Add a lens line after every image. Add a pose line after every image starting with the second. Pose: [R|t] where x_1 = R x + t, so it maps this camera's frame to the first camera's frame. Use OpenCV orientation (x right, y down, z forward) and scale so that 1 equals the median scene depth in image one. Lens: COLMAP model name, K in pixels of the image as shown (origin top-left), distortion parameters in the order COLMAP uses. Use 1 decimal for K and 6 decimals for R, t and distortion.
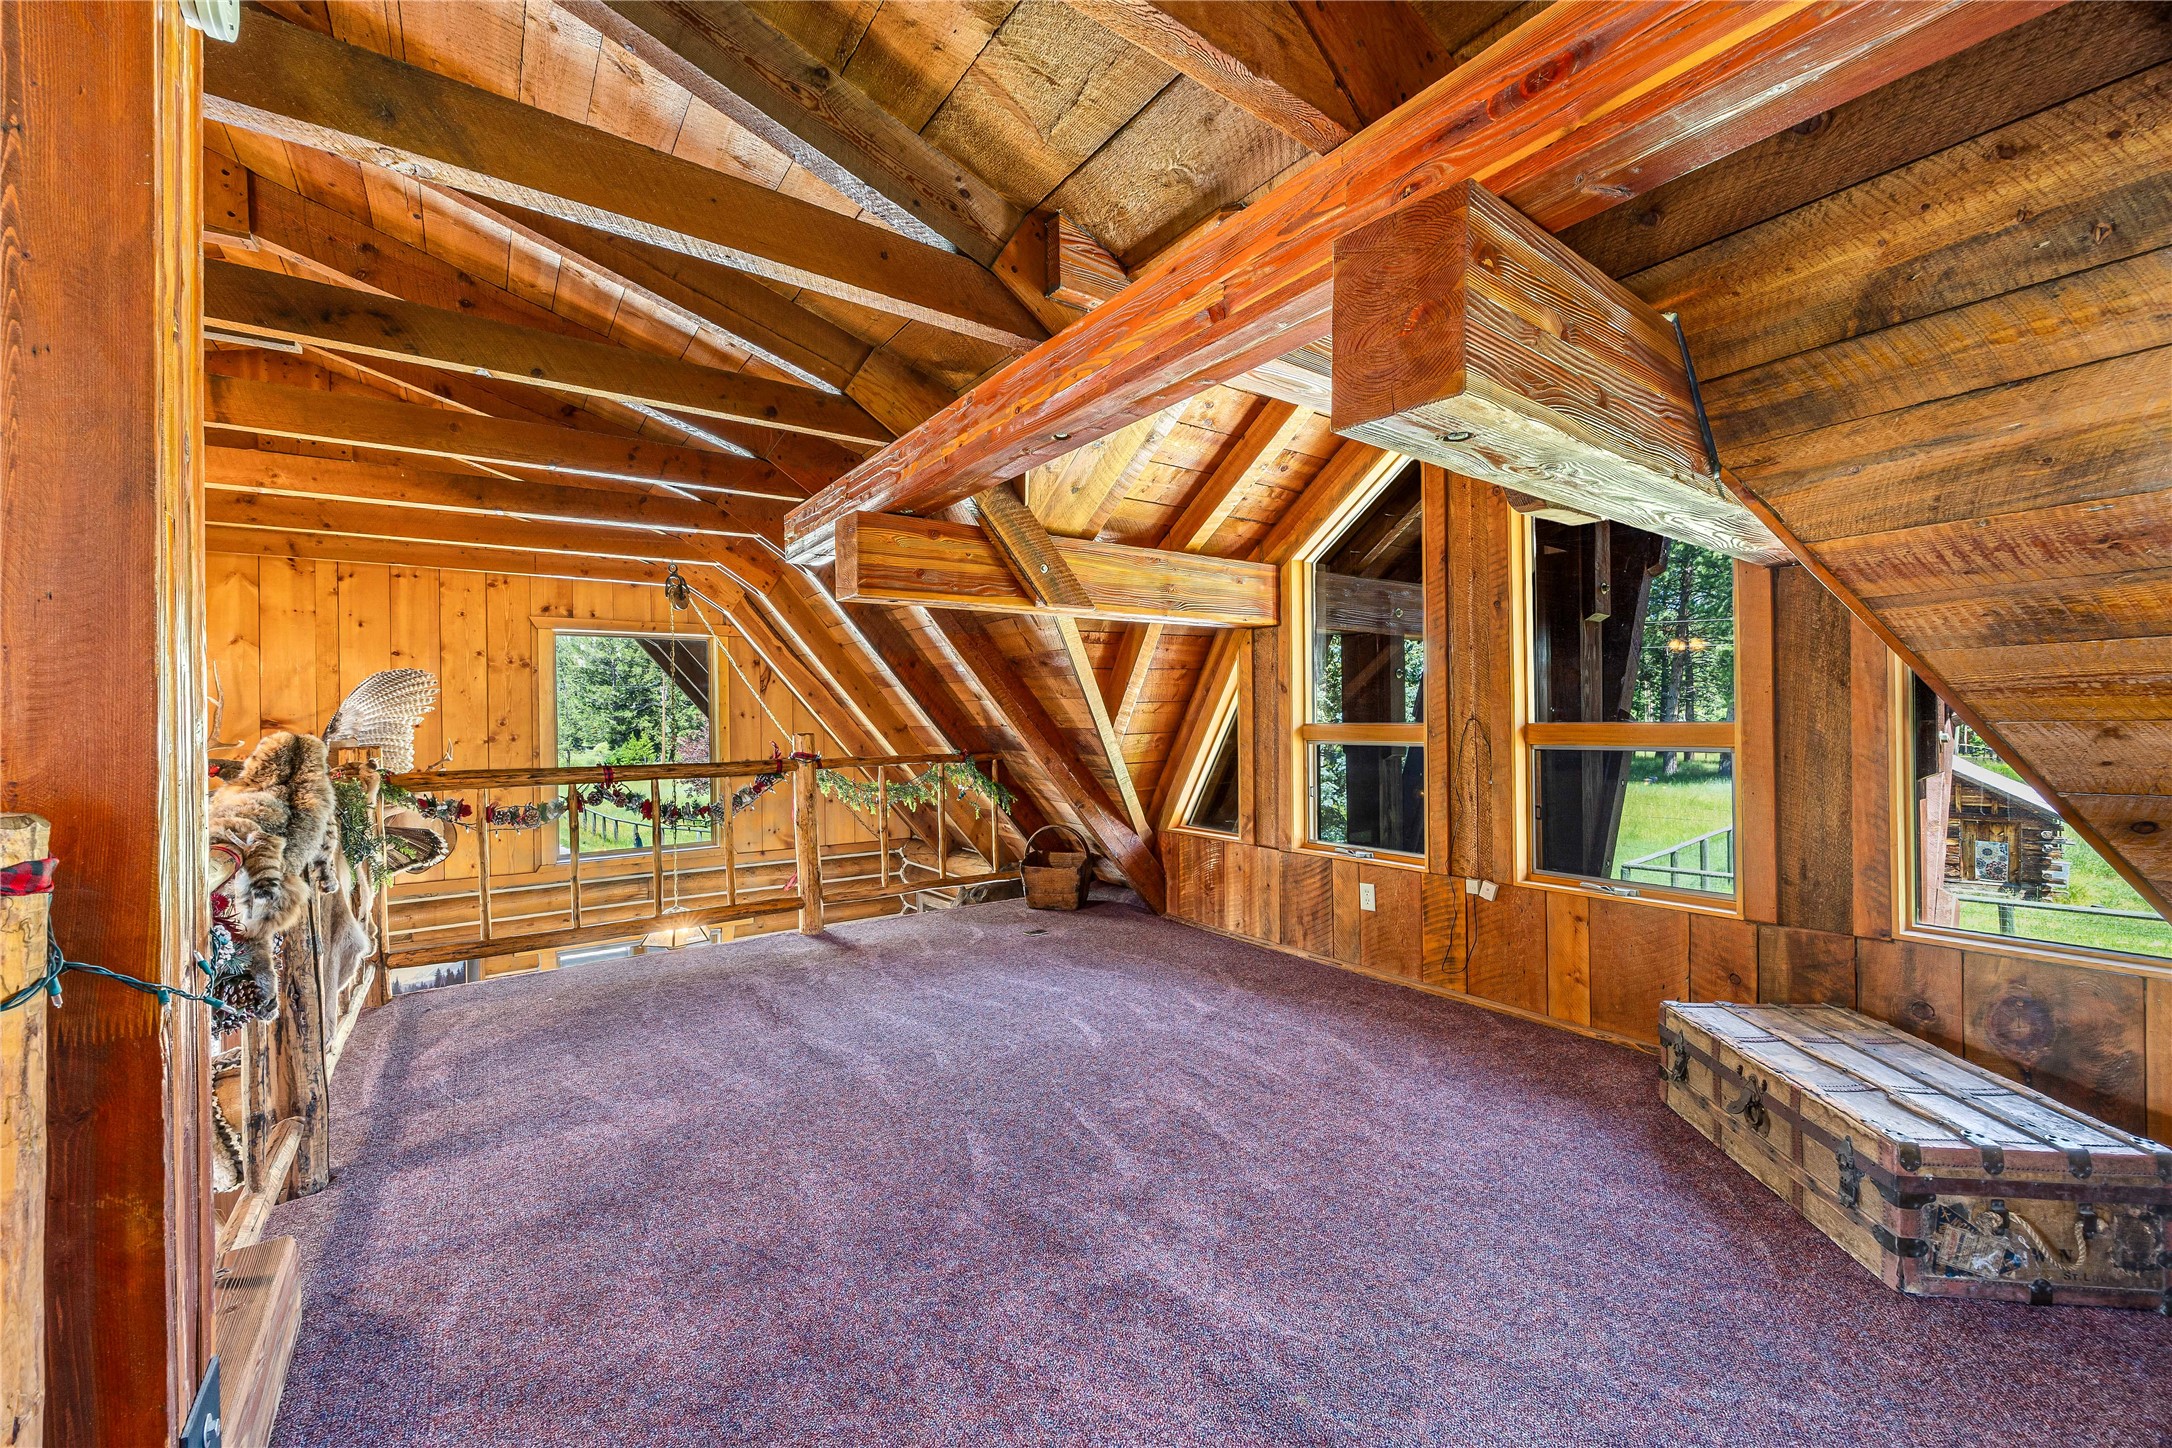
lens RADIAL K [[844.4, 0, 1075.9], [0, 844.4, 695.4], [0, 0, 1]] dist [-0.001844, -0.000524]
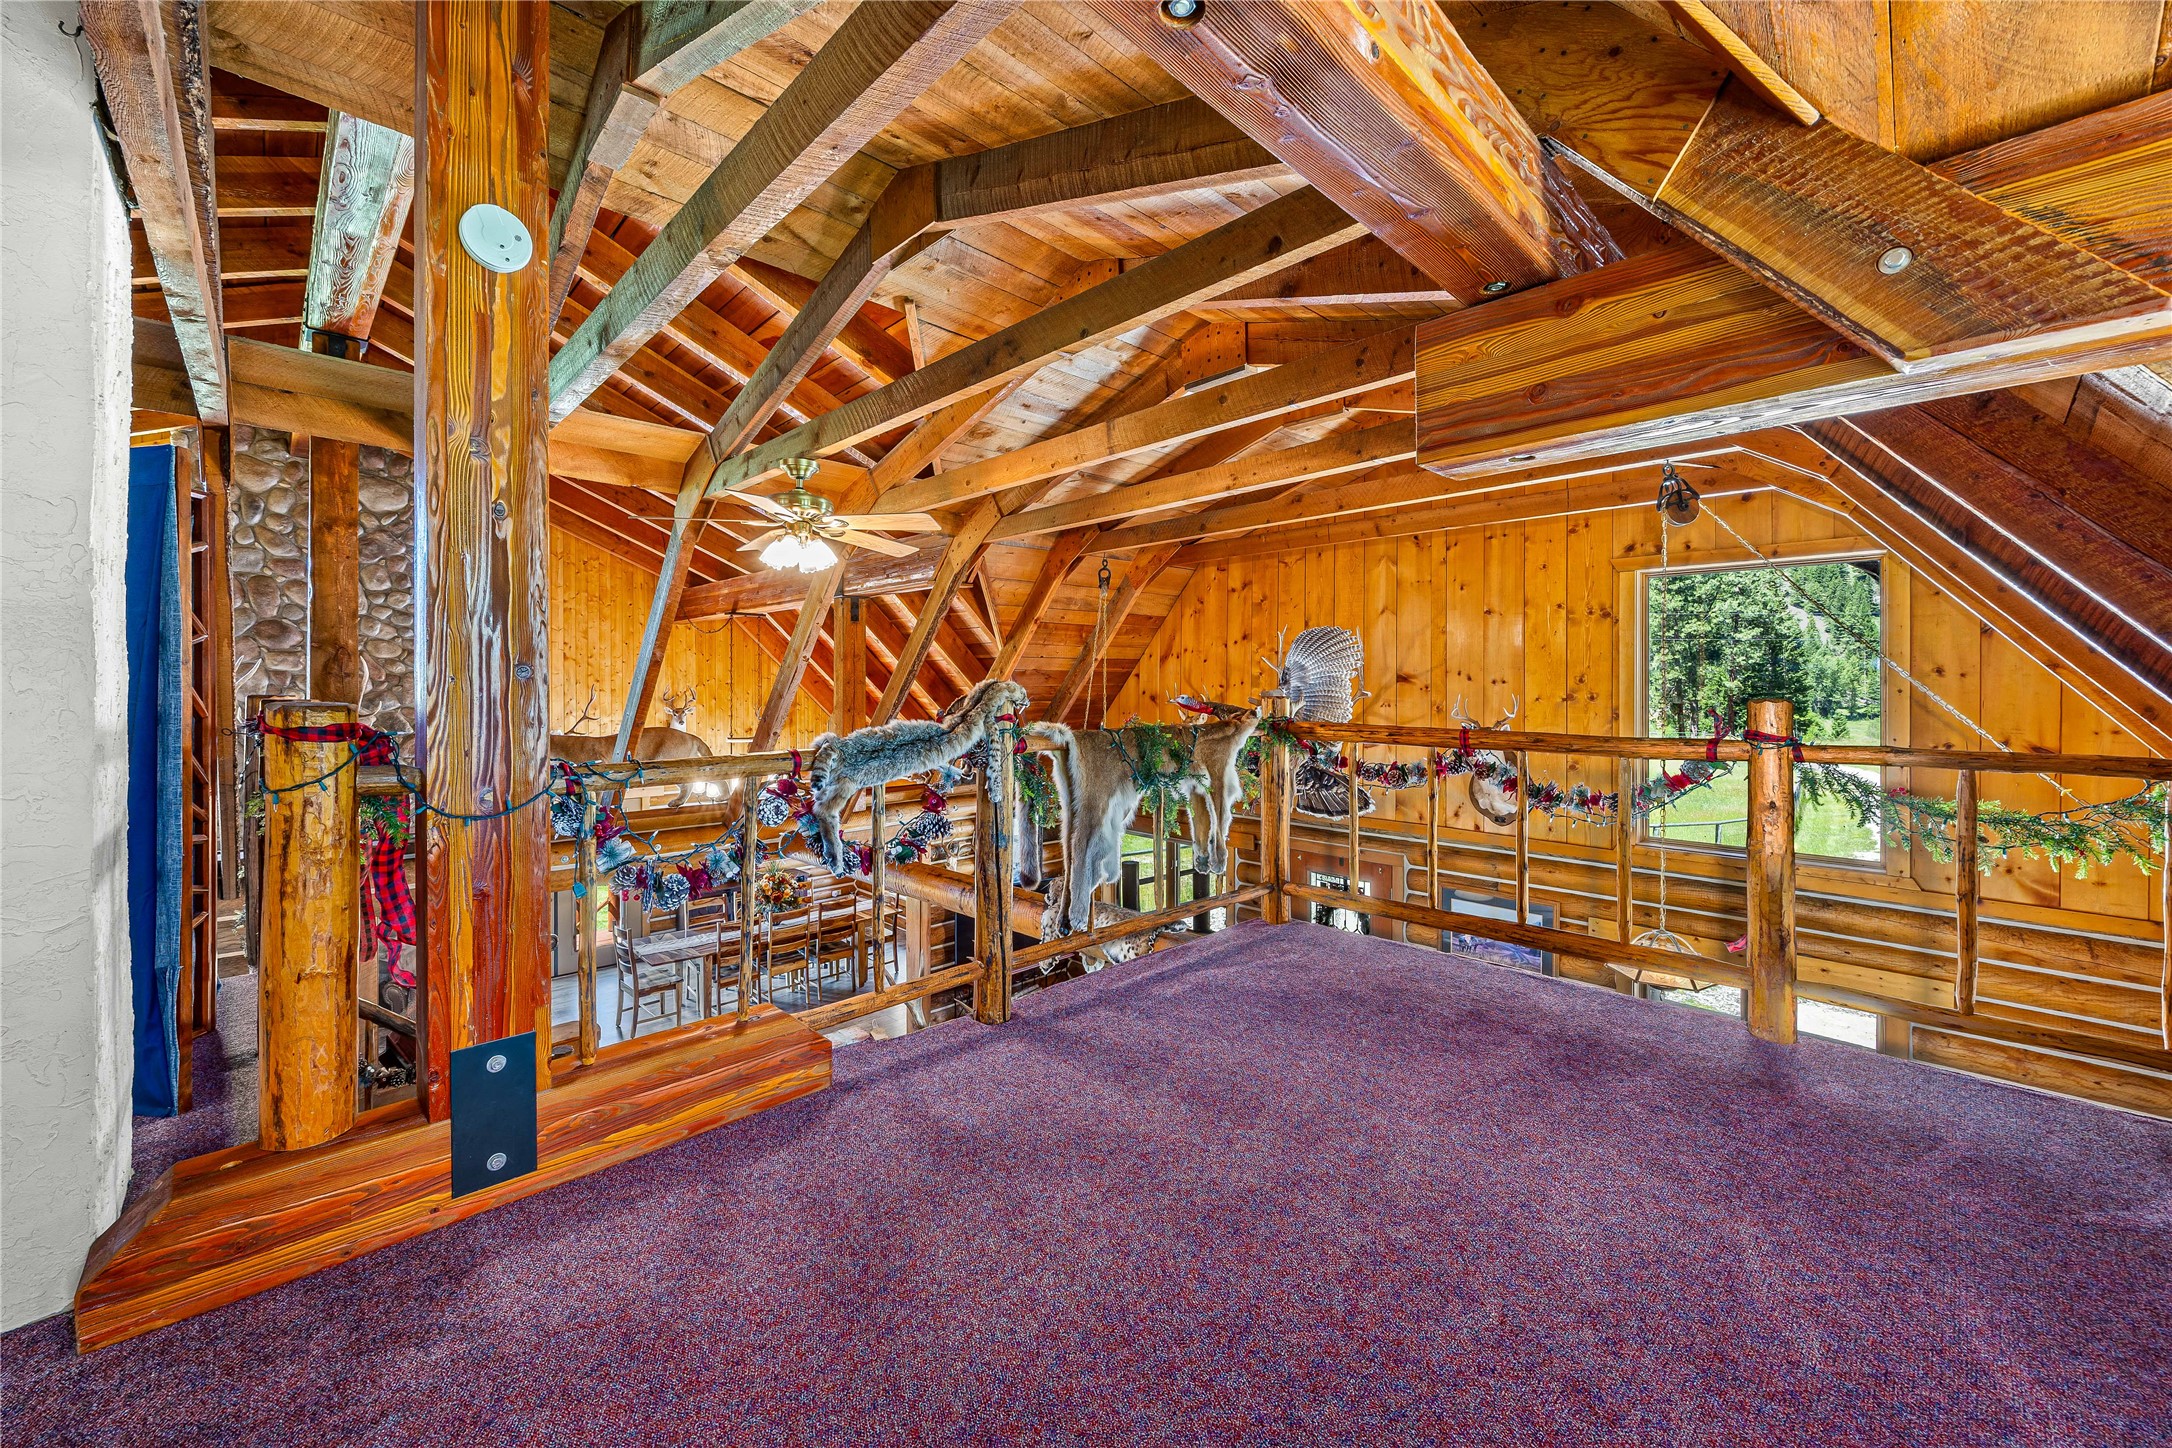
lens RADIAL K [[848.1, 0, 1086.6], [0, 848.1, 682.0], [0, 0, 1]] dist [-0.000131, 0.000001]
pose [[0.149867, 0.011087, -0.988644, 0.242433], [0.020926, 0.999678, 0.014383, 0.016664], [0.988485, -0.022844, 0.149587, 0.526847]]
